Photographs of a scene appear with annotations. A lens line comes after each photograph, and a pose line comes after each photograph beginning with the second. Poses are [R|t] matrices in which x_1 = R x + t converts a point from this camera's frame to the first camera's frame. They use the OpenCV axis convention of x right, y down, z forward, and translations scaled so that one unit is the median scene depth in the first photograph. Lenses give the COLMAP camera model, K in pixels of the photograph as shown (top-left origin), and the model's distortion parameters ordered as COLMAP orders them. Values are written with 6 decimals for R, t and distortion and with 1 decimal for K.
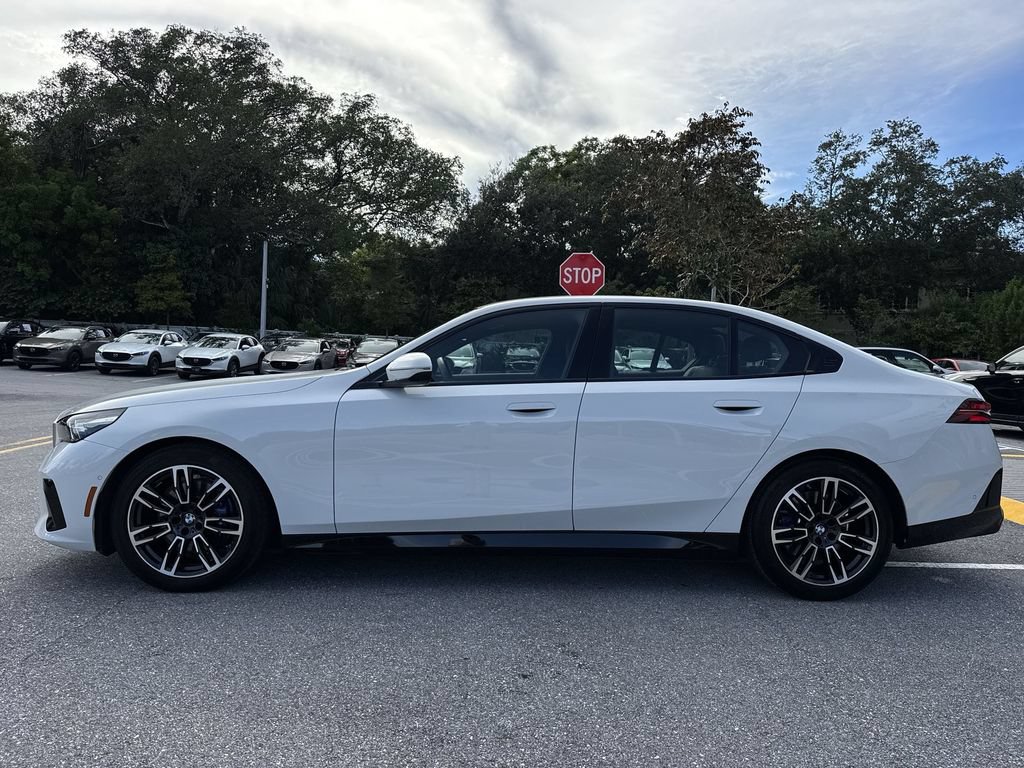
lens RADIAL K [[719.7, 0, 509.2], [0, 719.7, 395.7], [0, 0, 1]] dist [0.057590, -0.073091]
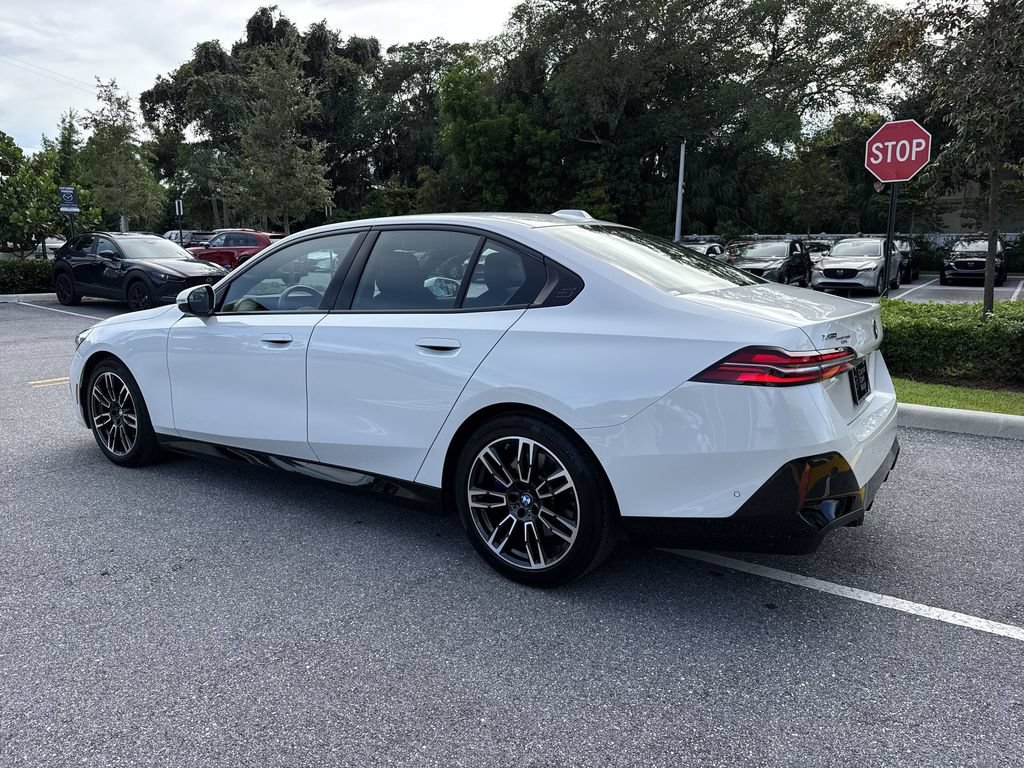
lens RADIAL K [[717.0, 0, 508.9], [0, 717.0, 400.3], [0, 0, 1]] dist [0.057494, -0.073843]
pose [[0.795102, 0.085008, -0.600489, 0.259187], [-0.000659, 0.990249, 0.139311, -0.010888], [0.606476, -0.110370, 0.787404, 0.108771]]
